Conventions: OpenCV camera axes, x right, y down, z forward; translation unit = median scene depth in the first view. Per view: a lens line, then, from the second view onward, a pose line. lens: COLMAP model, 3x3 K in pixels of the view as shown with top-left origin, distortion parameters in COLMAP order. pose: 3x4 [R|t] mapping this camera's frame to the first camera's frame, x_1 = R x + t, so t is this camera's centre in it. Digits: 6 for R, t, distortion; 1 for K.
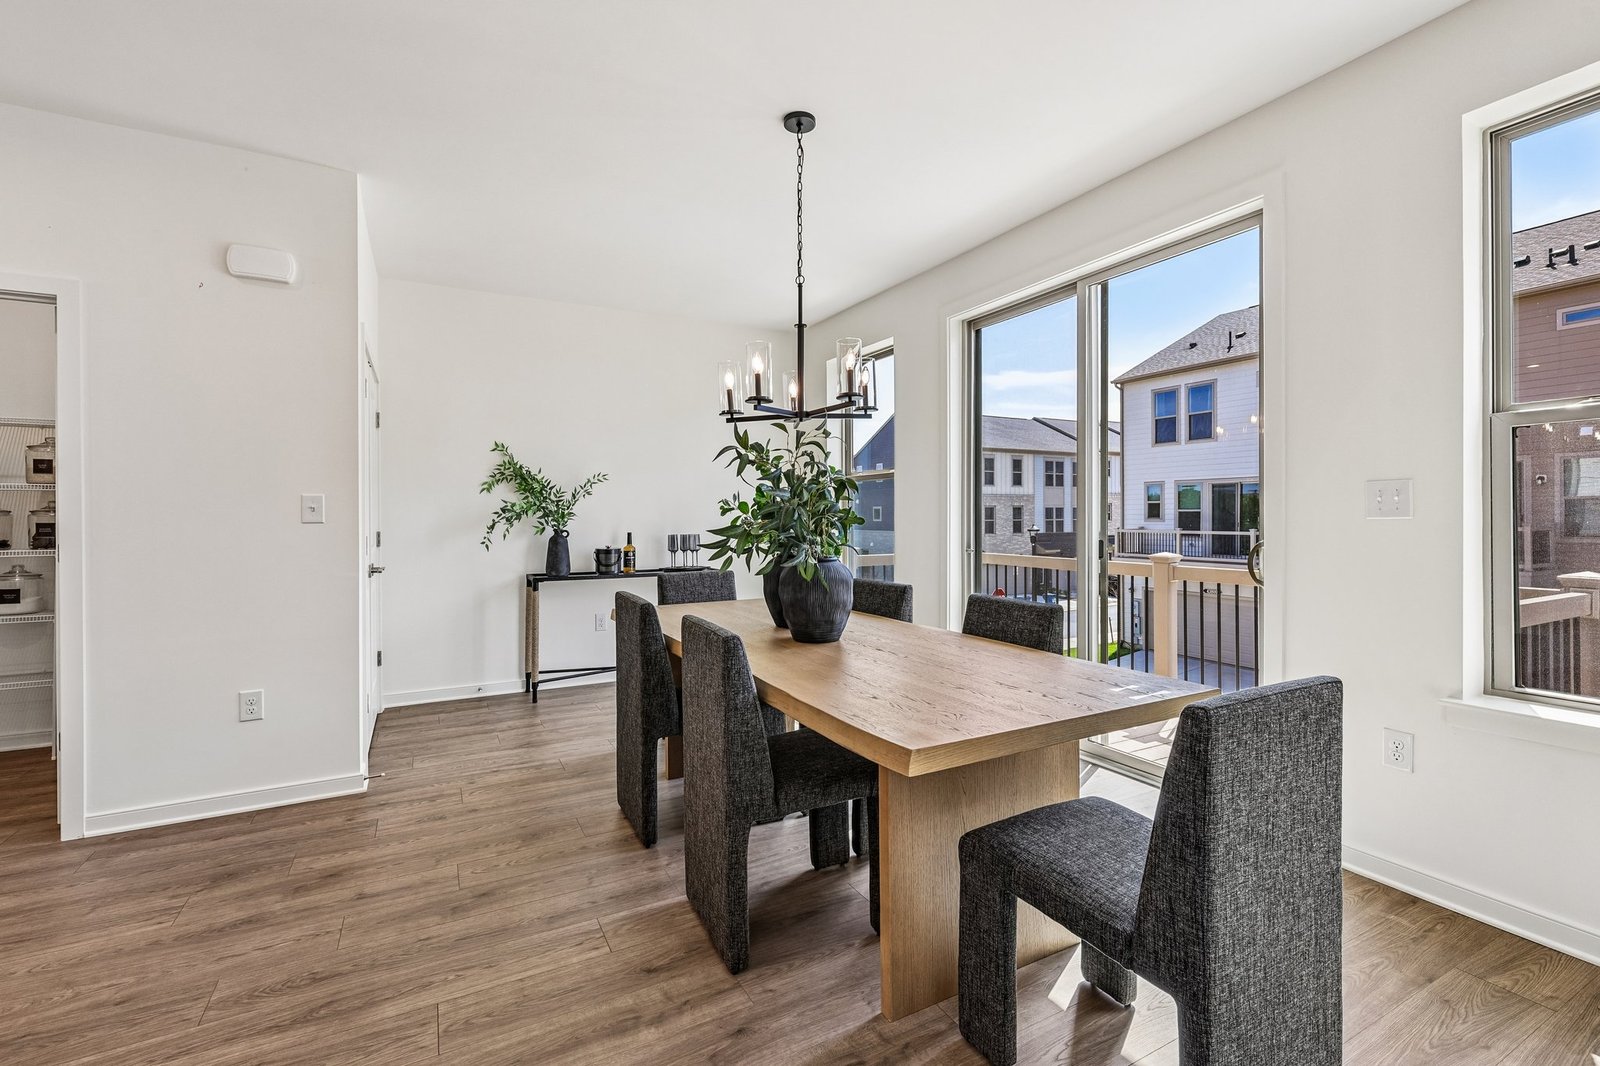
lens RADIAL K [[700.1, 0, 807.6], [0, 700.1, 510.9], [0, 0, 1]] dist [0.008032, 0.000286]
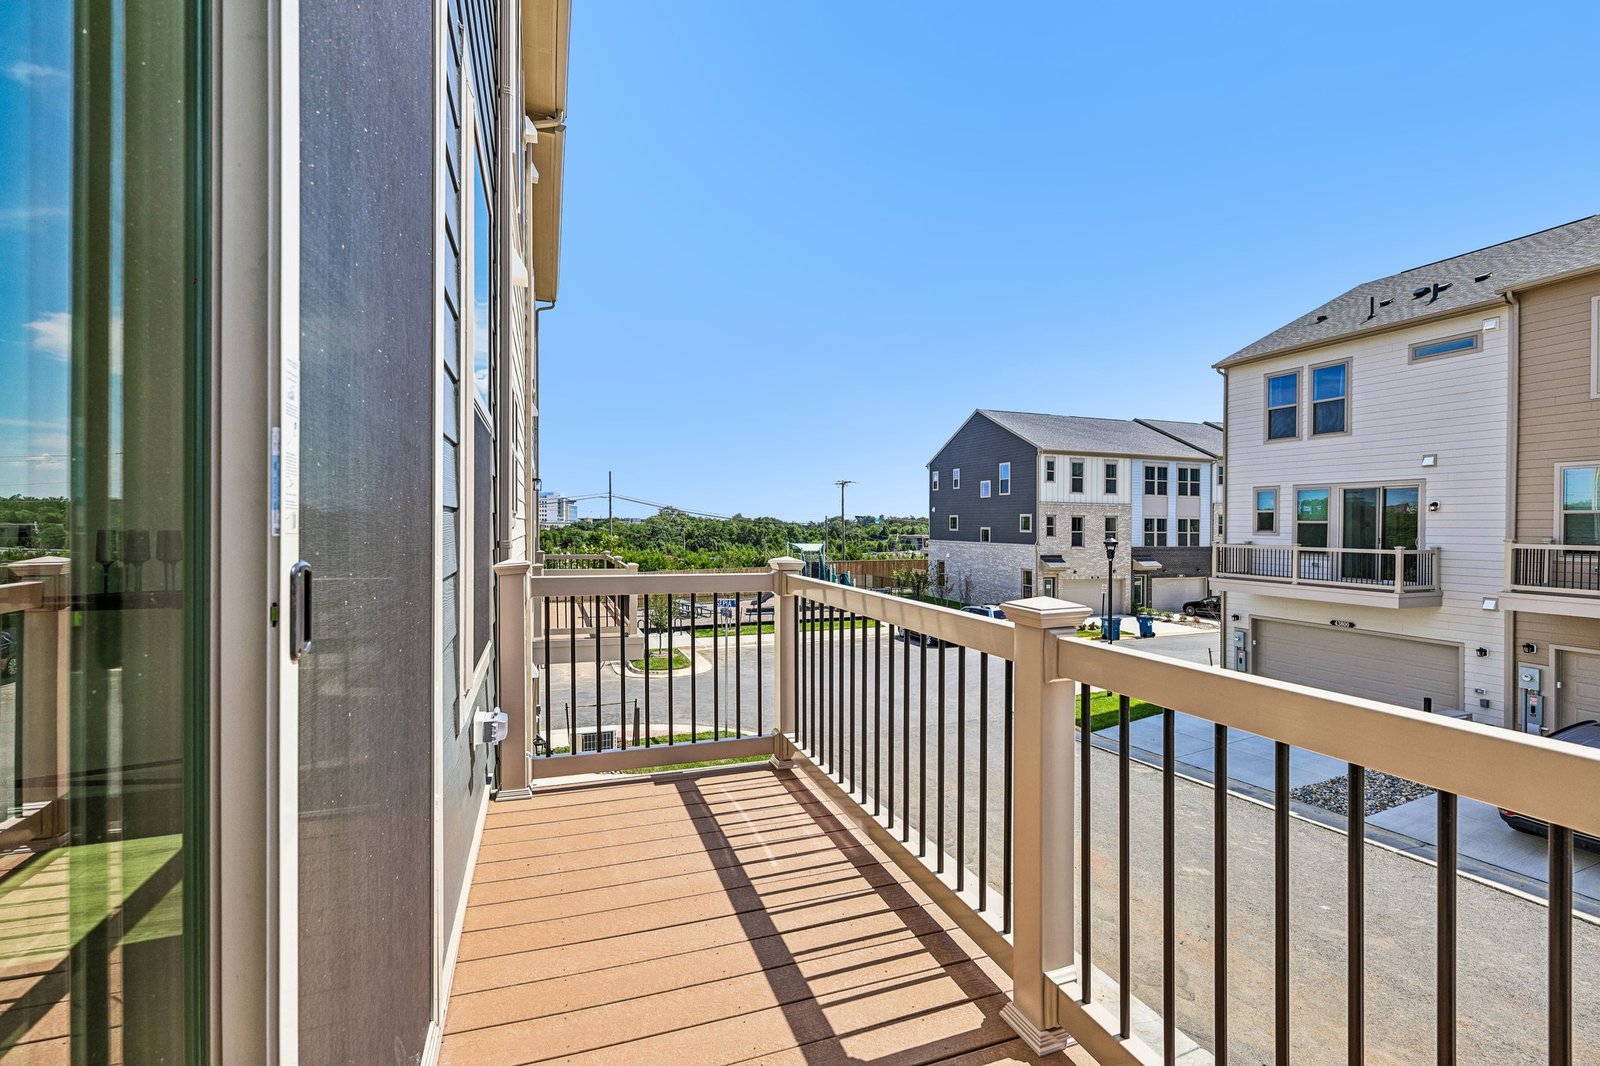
lens RADIAL K [[700.1, 0, 793.8], [0, 700.1, 519.8], [0, 0, 1]] dist [0.008032, 0.000286]
pose [[0.988181, 0.013067, -0.152733, 0.073797], [-0.013001, 0.999914, 0.001432, 0.003177], [0.152739, 0.000570, 0.988266, 0.103813]]
